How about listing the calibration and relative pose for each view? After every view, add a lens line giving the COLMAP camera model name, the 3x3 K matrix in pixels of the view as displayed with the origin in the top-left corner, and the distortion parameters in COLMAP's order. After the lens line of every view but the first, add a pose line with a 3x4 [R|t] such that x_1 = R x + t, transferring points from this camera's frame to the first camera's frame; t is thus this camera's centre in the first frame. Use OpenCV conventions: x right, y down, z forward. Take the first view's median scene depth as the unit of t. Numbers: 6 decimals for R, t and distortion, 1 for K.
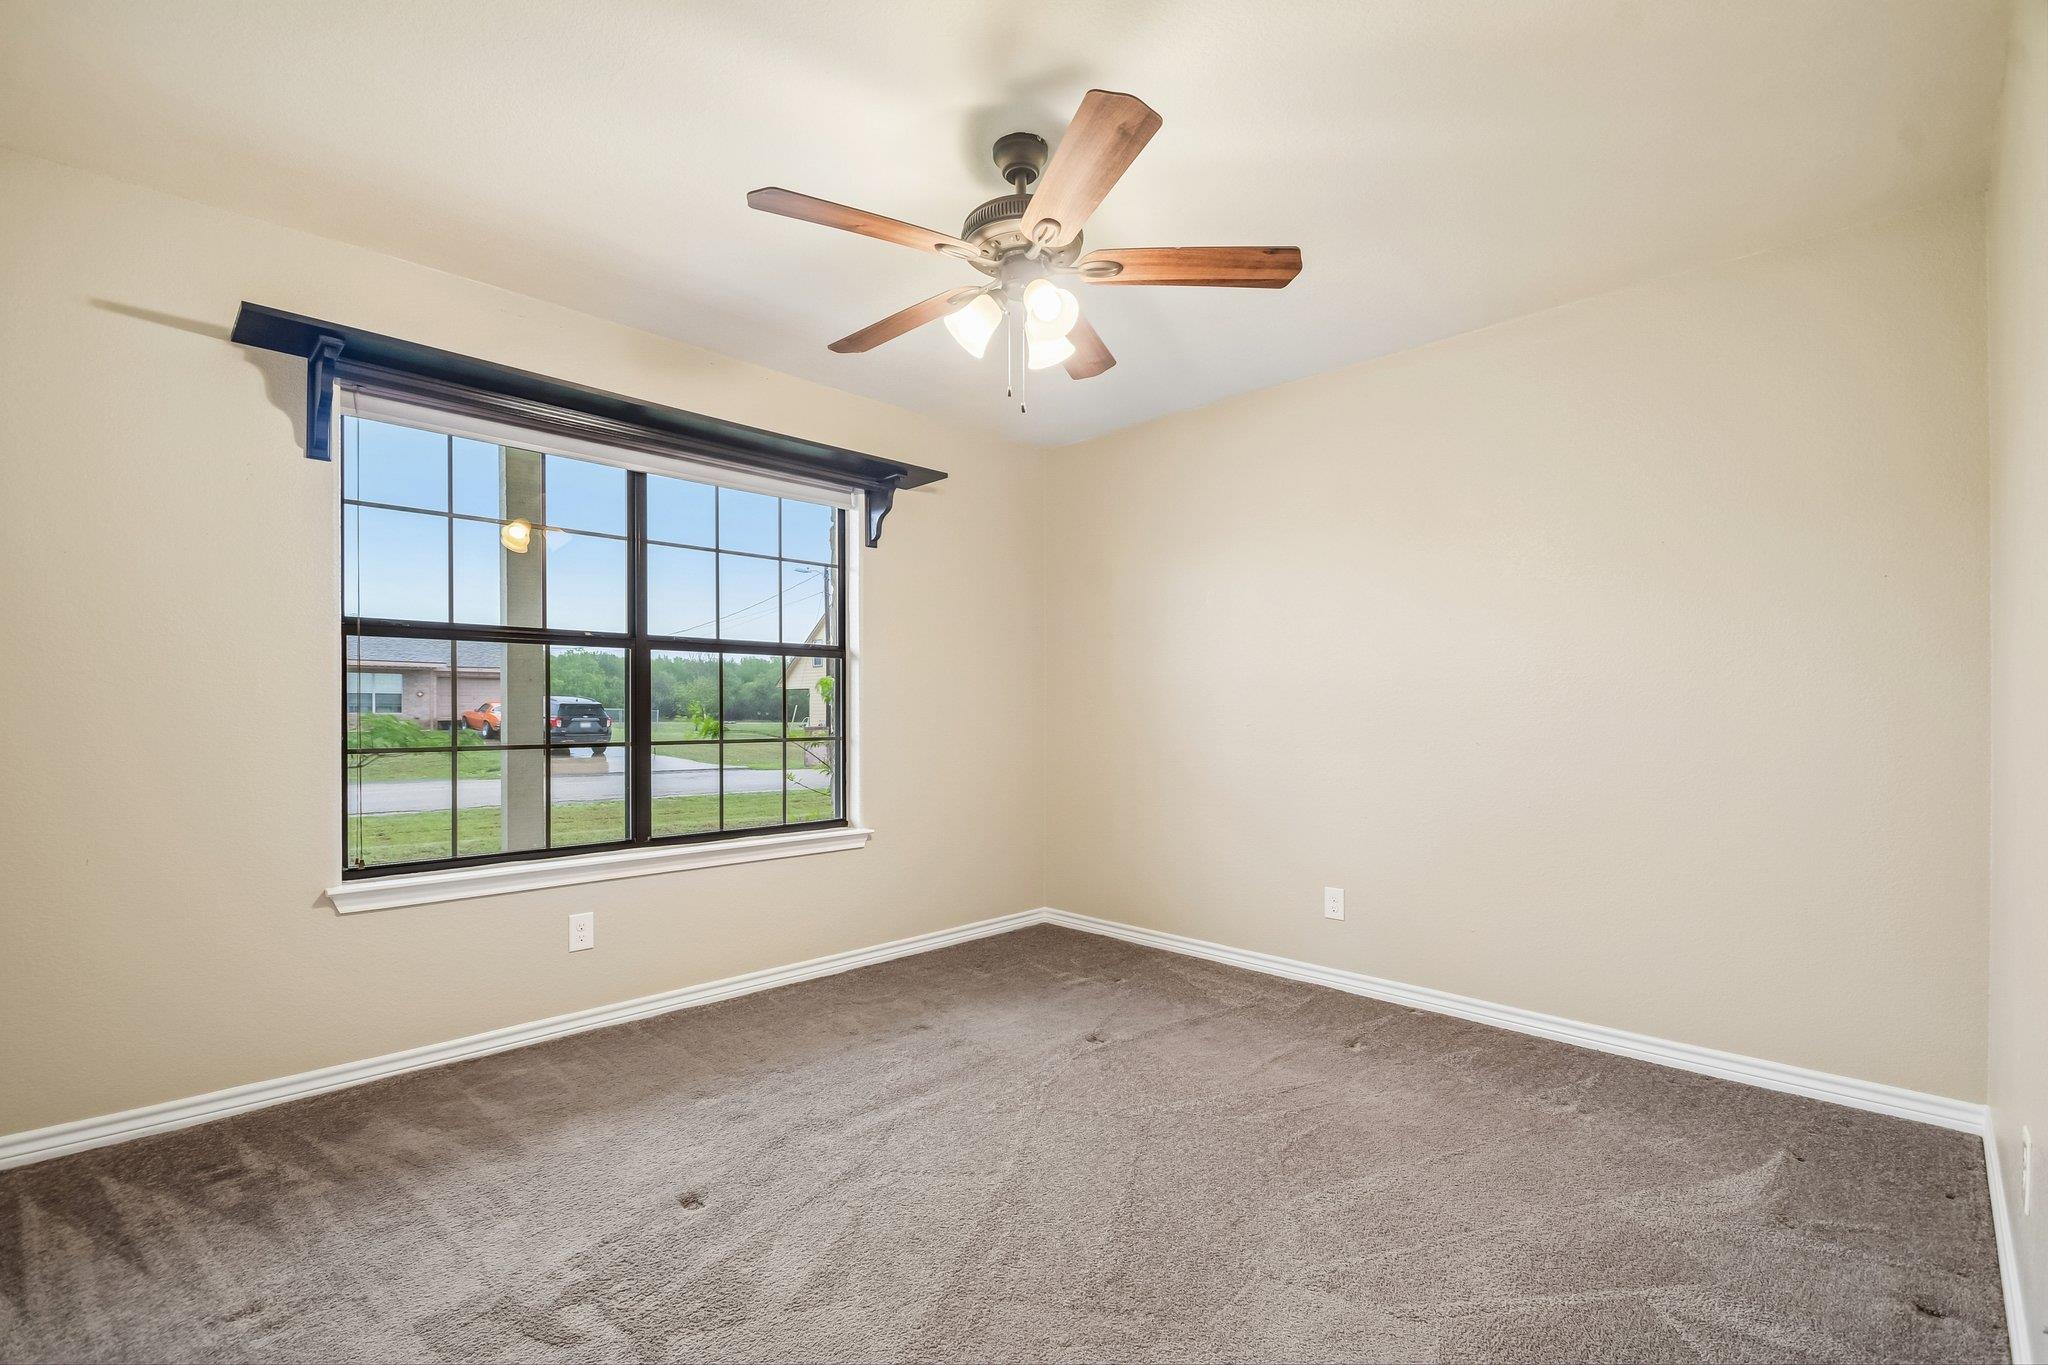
lens RADIAL K [[868.0, 0, 1022.5], [0, 868.0, 714.2], [0, 0, 1]] dist [-0.028114, -0.000114]
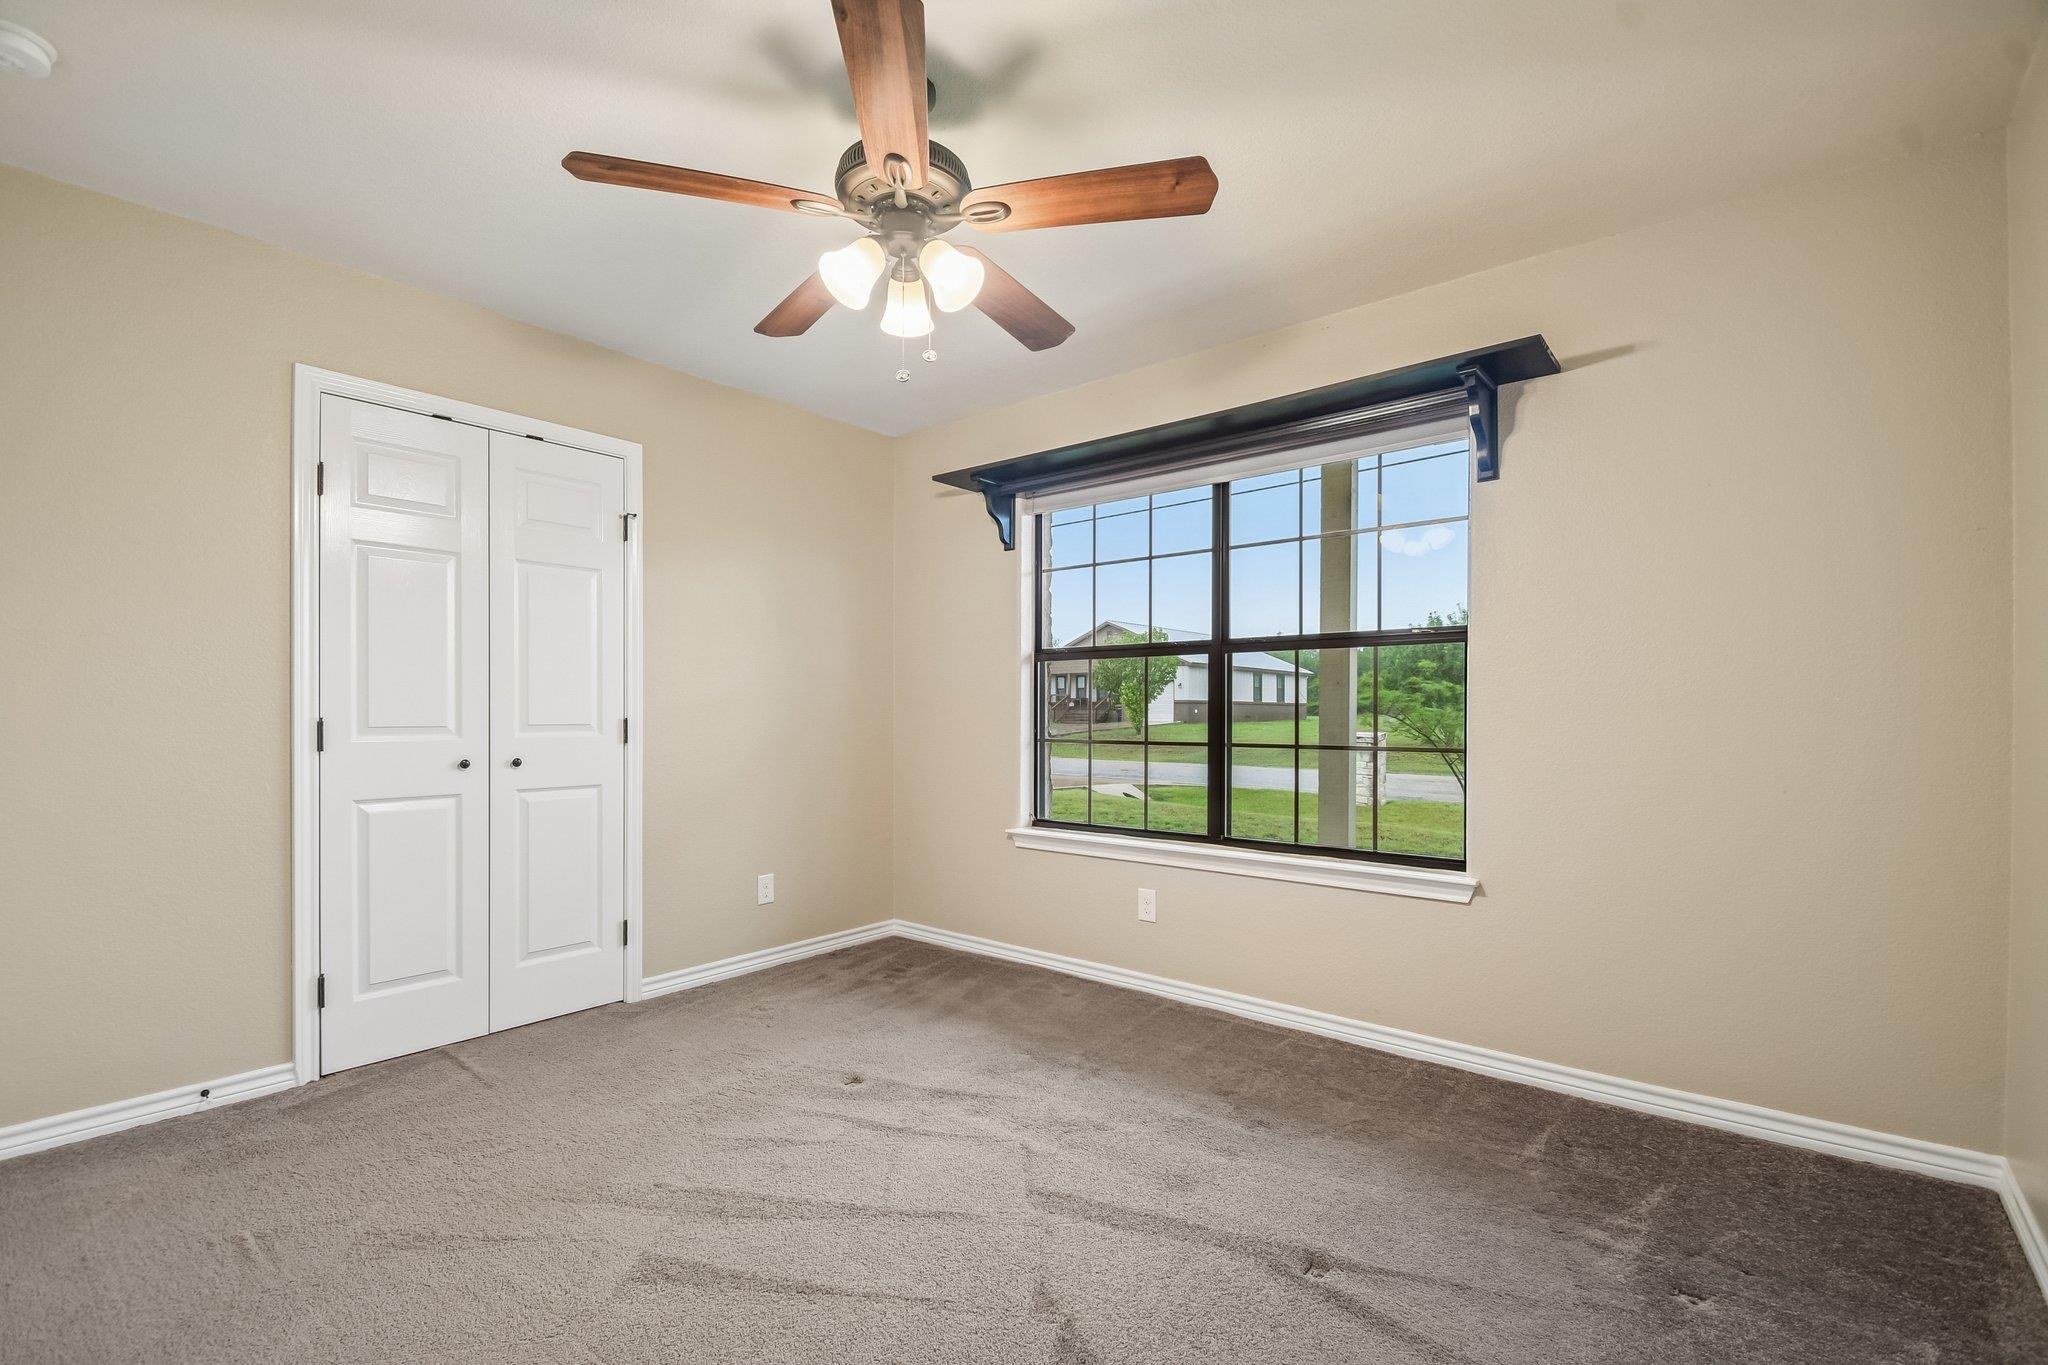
lens RADIAL K [[901.5, 0, 1015.9], [0, 901.5, 713.6], [0, 0, 1]] dist [0.001421, -0.000338]
pose [[0.096596, 0.005136, -0.995310, 0.620166], [-0.005105, 0.999976, 0.004665, -0.007176], [0.995311, 0.004630, 0.096620, 0.656293]]
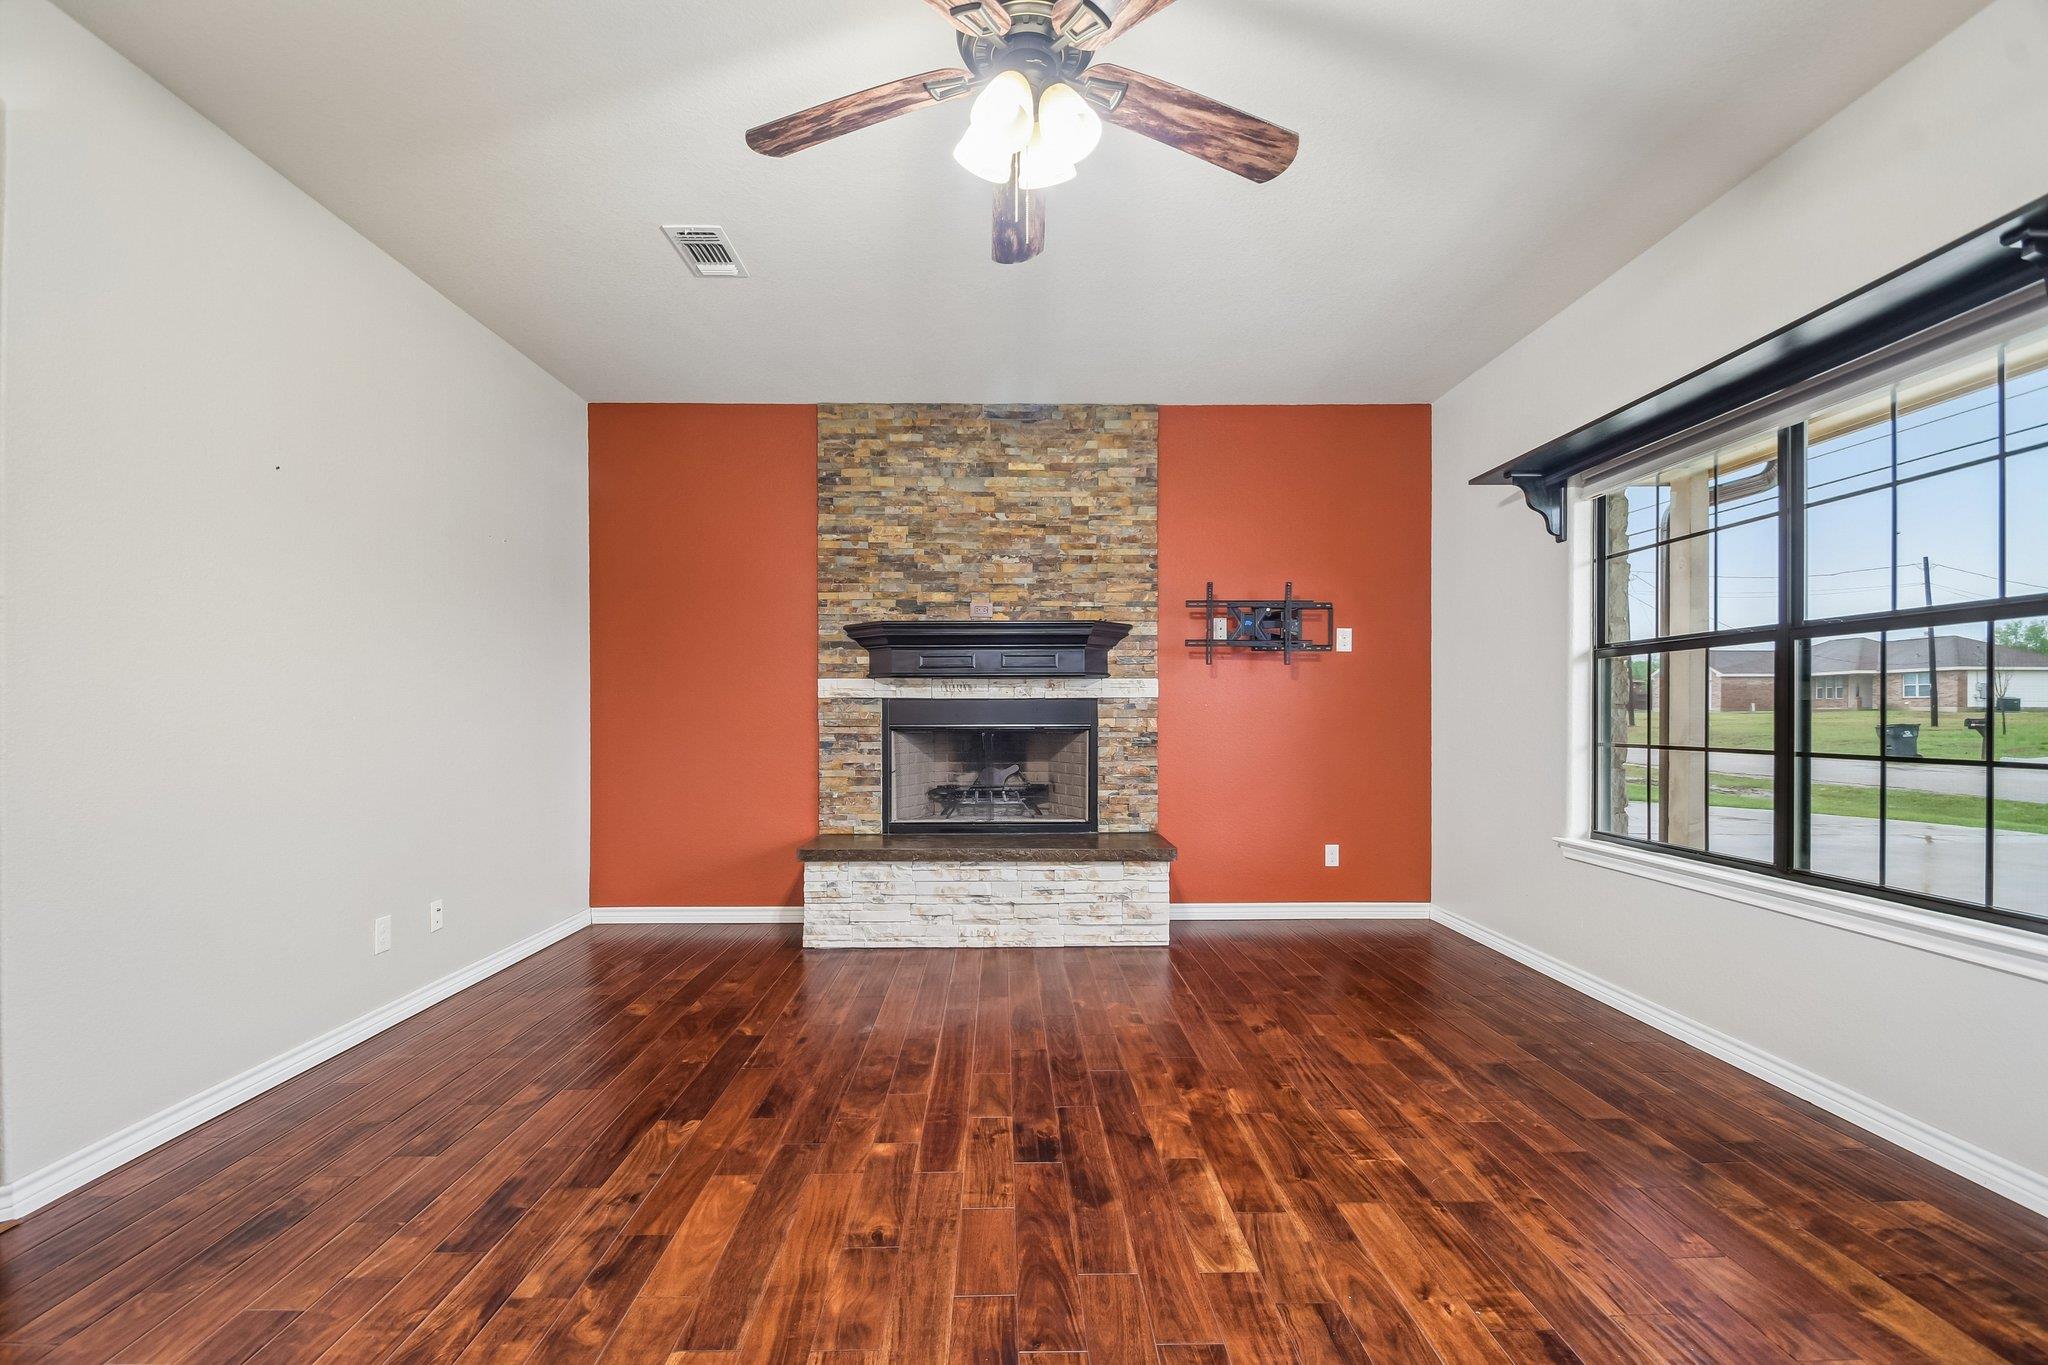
lens RADIAL K [[901.5, 0, 1015.9], [0, 901.5, 713.6], [0, 0, 1]] dist [0.001421, -0.000338]
pose [[-0.680738, 0.018391, -0.732296, 0.722340], [0.024942, 0.999687, 0.001921, -0.024894], [0.732102, -0.016957, -0.680983, 1.055220]]
